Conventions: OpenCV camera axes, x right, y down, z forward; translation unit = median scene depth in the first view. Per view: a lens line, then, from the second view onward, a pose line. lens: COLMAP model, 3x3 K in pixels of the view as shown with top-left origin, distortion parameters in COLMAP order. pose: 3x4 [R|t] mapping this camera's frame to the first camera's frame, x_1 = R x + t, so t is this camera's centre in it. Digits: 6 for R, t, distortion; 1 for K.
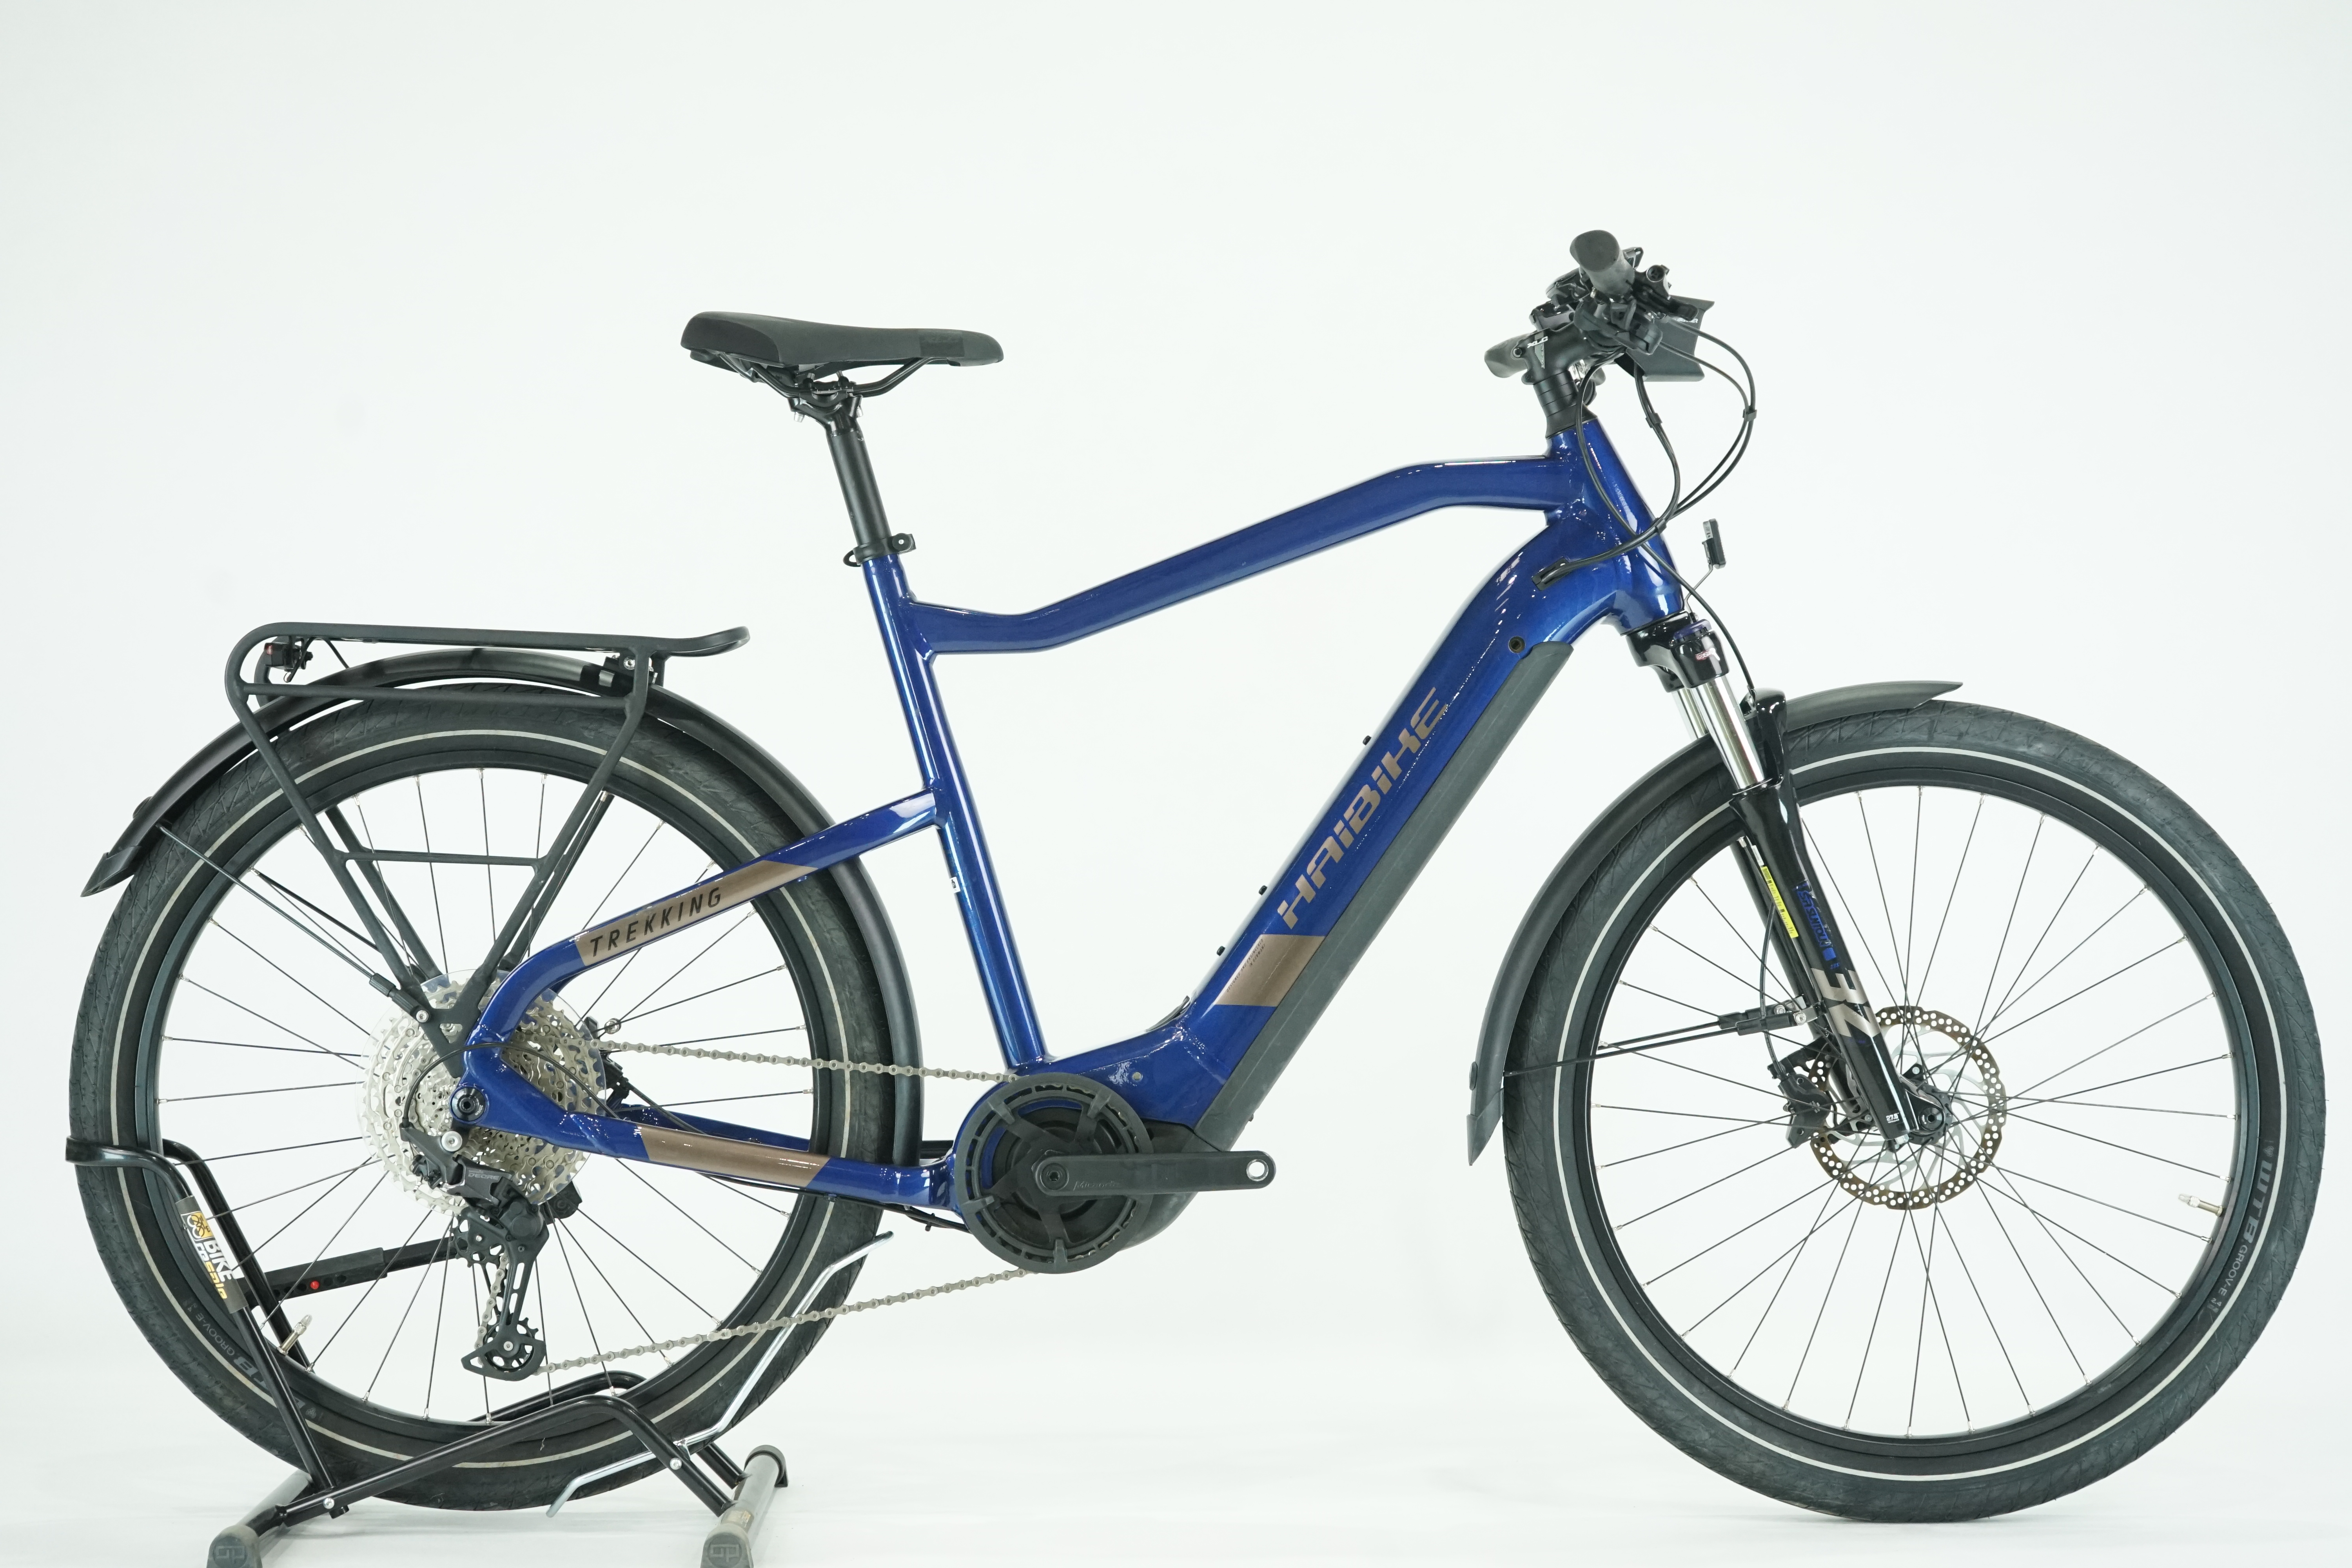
lens RADIAL K [[4011.6, 0, 1176.0], [0, 4011.6, 784.0], [0, 0, 1]] dist [0.020534, 0.019044]
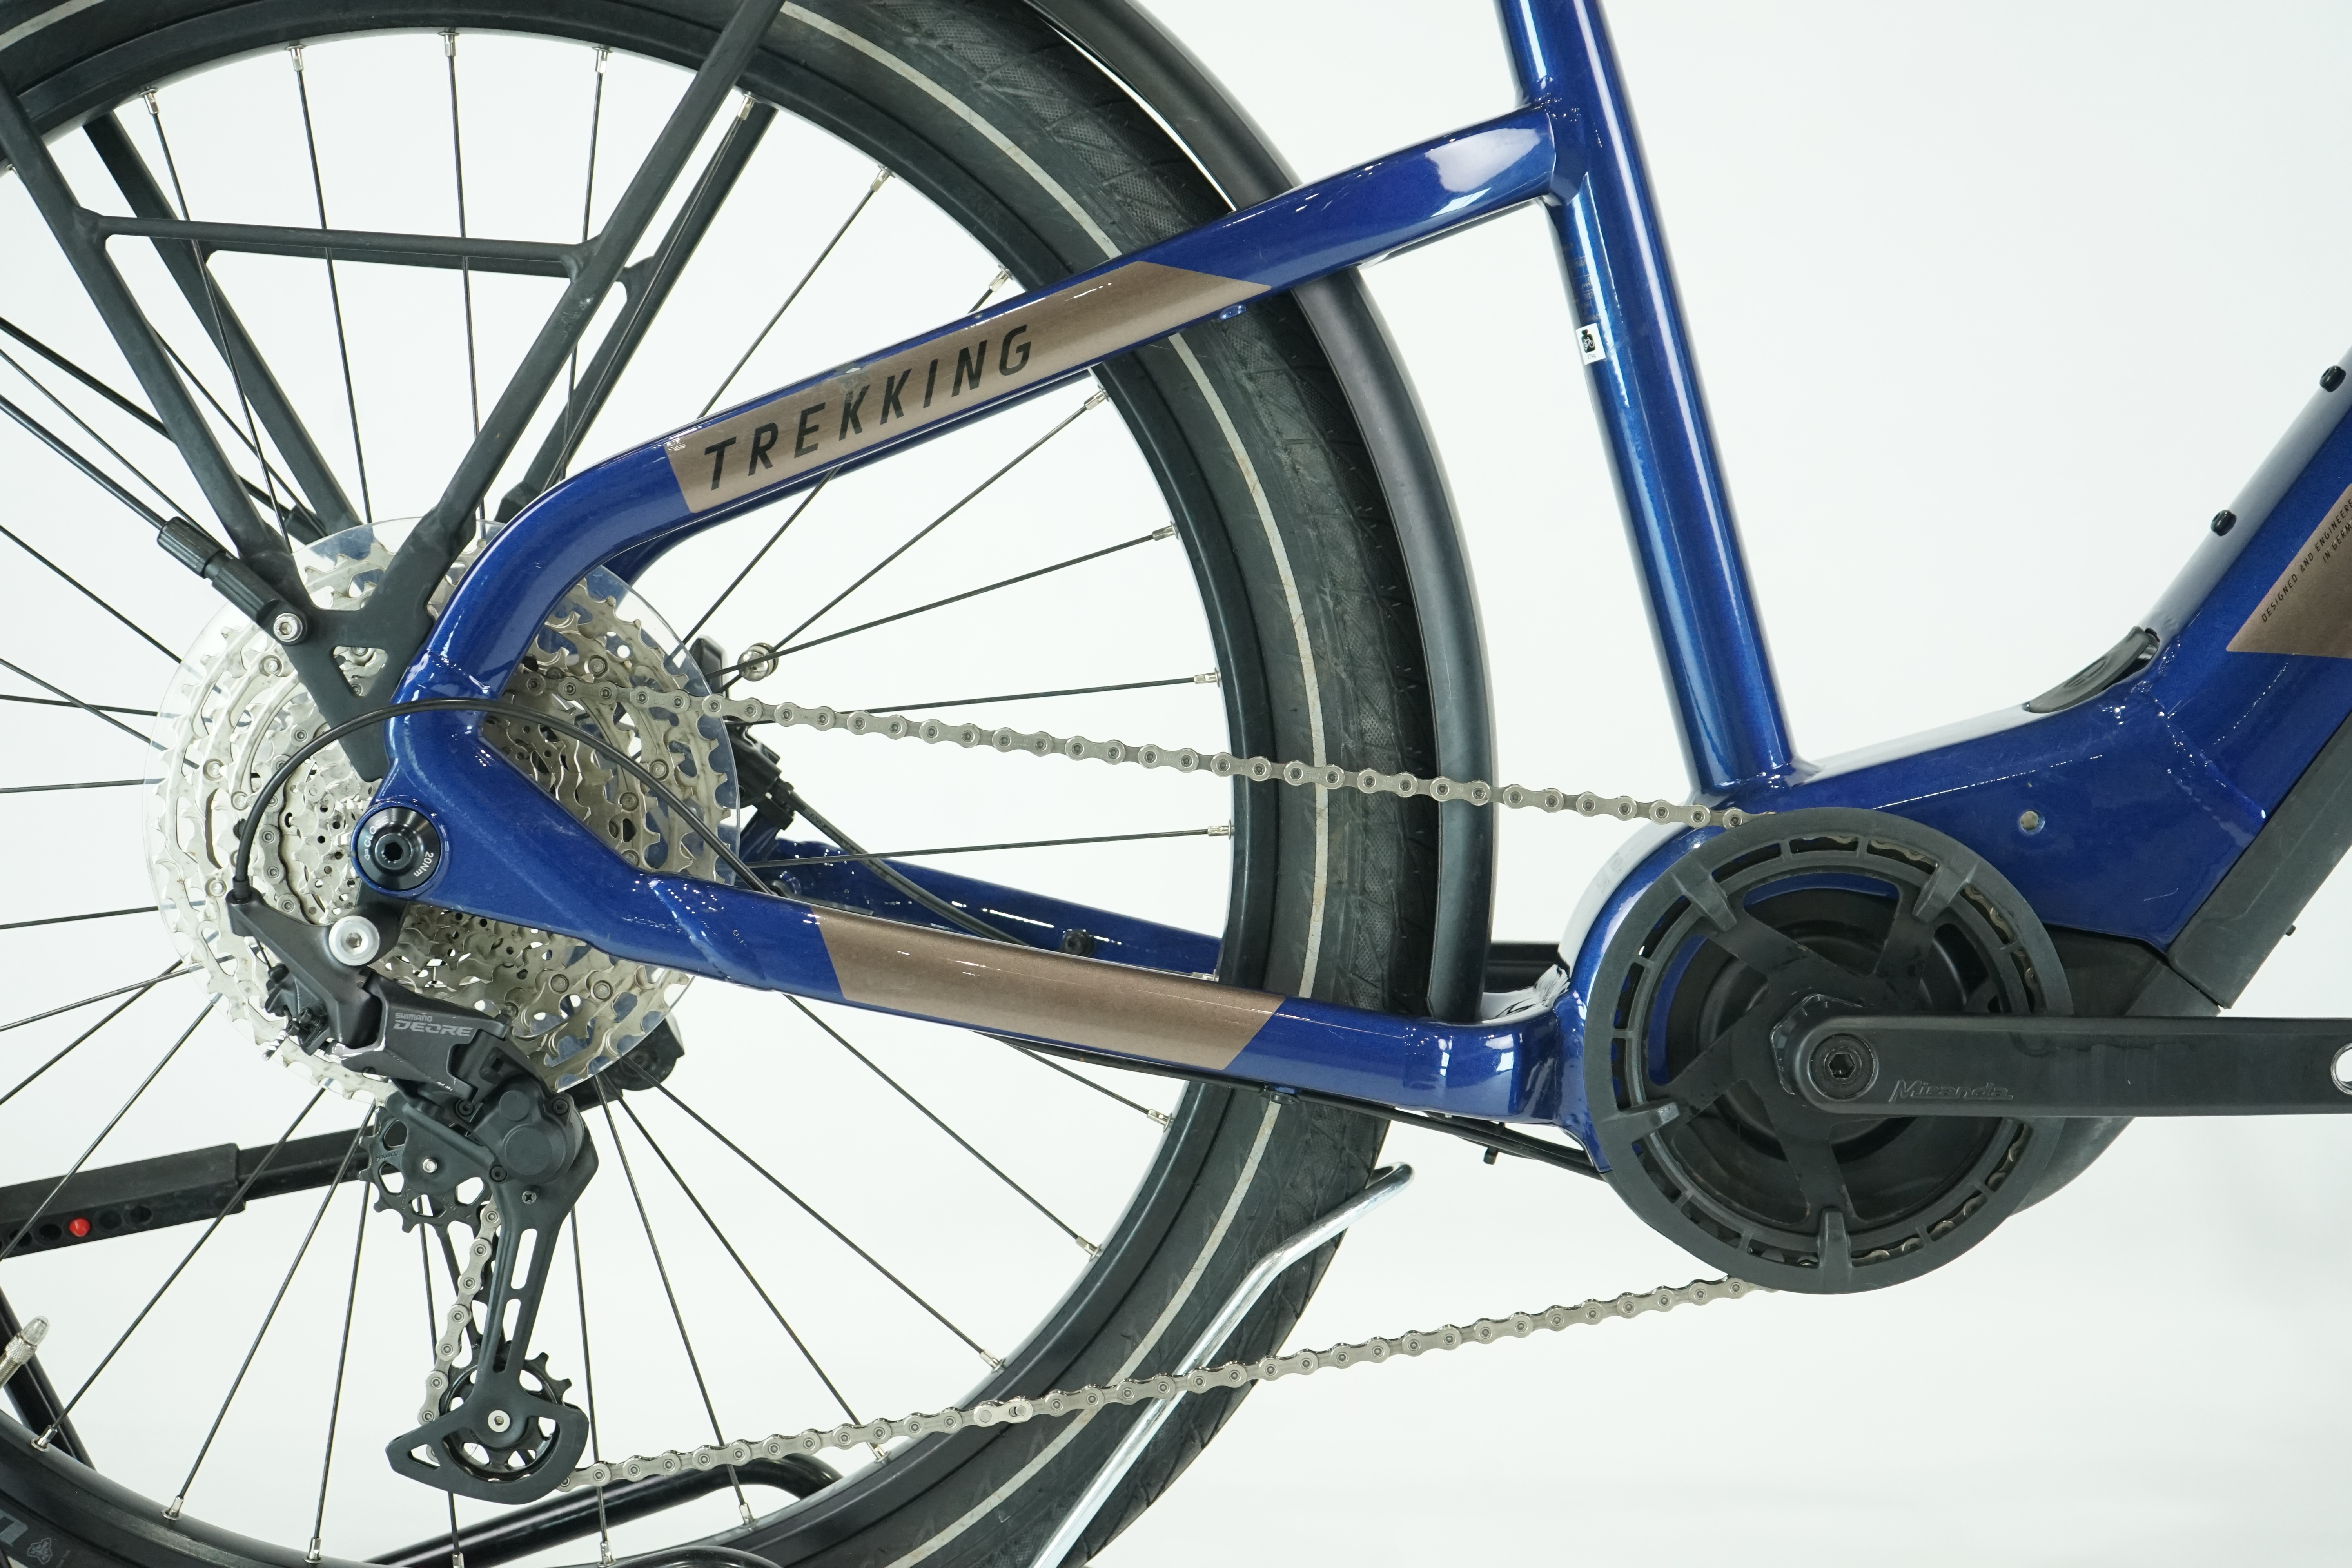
lens RADIAL K [[3567.6, 0, 1176.0], [0, 3567.6, 784.0], [0, 0, 1]] dist [-0.018415, -0.014095]
pose [[0.999340, 0.028544, -0.022463, -0.088977], [-0.026170, 0.994672, 0.099712, 0.035091], [0.025190, -0.099059, 0.994763, 0.636419]]
